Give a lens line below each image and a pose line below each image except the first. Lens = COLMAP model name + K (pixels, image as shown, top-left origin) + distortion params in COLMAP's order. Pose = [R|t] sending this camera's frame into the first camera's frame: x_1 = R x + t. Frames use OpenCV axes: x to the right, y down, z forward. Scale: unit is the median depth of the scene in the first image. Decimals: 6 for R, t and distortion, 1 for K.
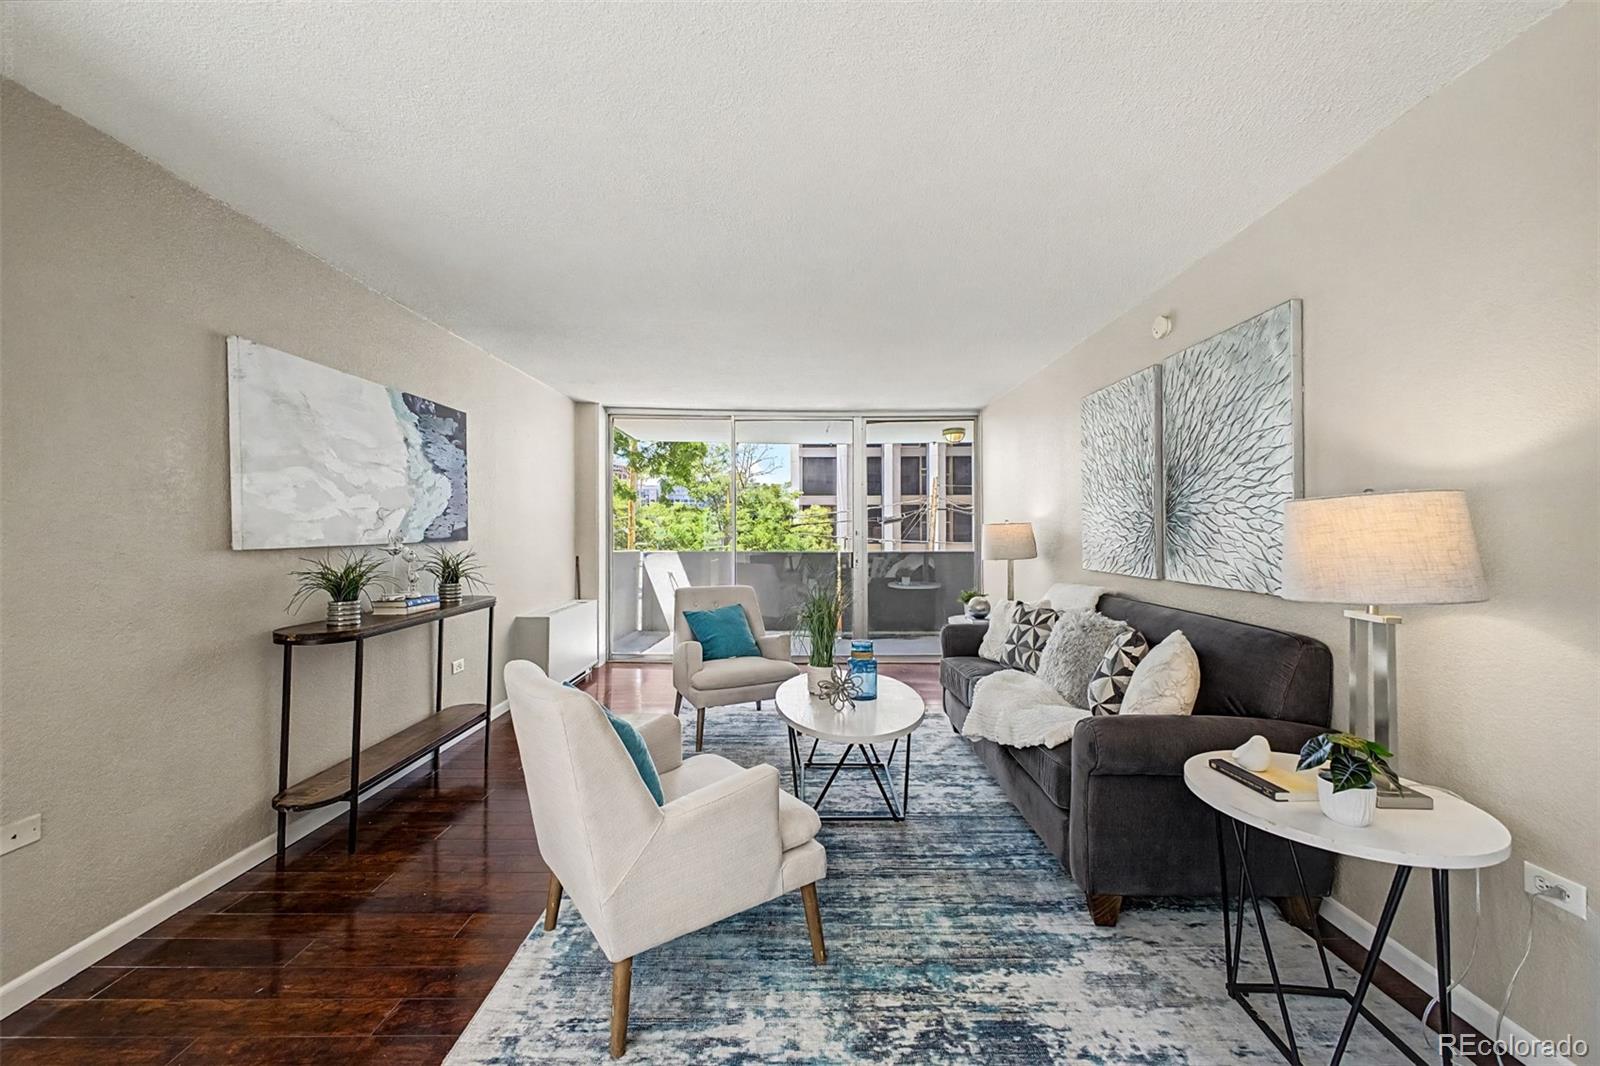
lens RADIAL K [[636.3, 0, 803.0], [0, 636.3, 529.3], [0, 0, 1]] dist [0.020906, -0.003564]
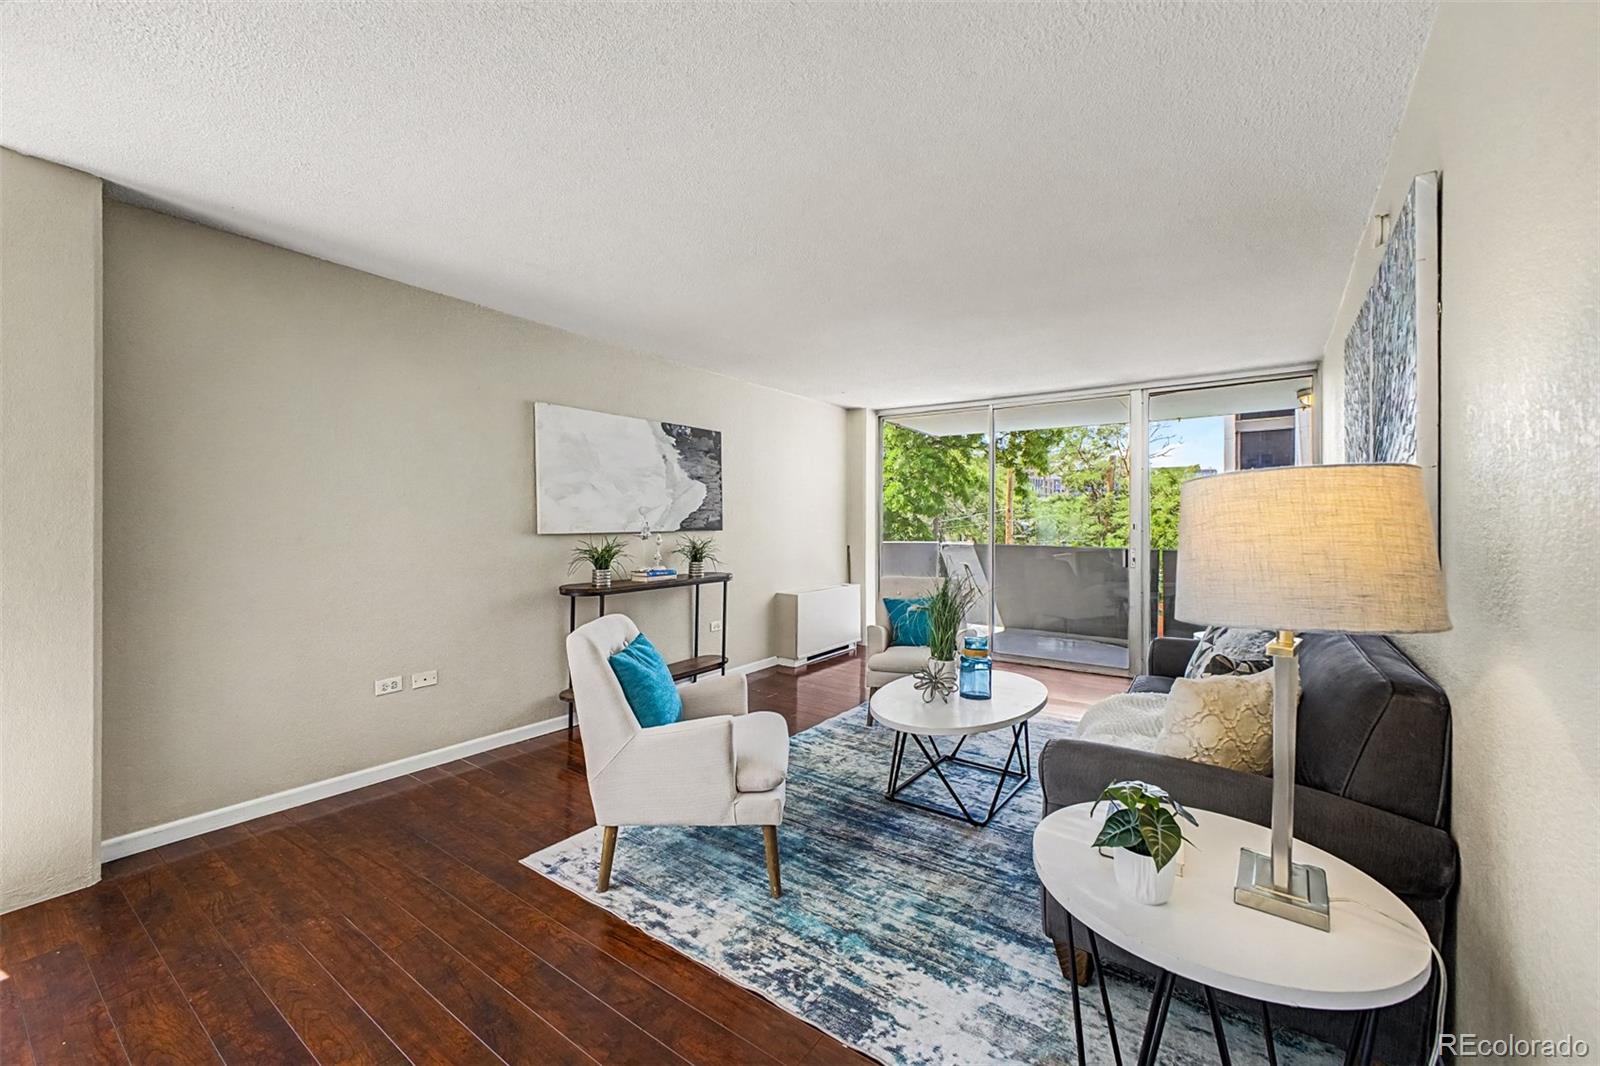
lens RADIAL K [[645.0, 0, 801.1], [0, 645.0, 525.1], [0, 0, 1]] dist [0.022245, -0.000100]
pose [[0.806680, 0.004159, -0.590973, 0.567970], [-0.000730, 0.999981, 0.006041, -0.001267], [0.590987, -0.004441, 0.806669, 0.064704]]
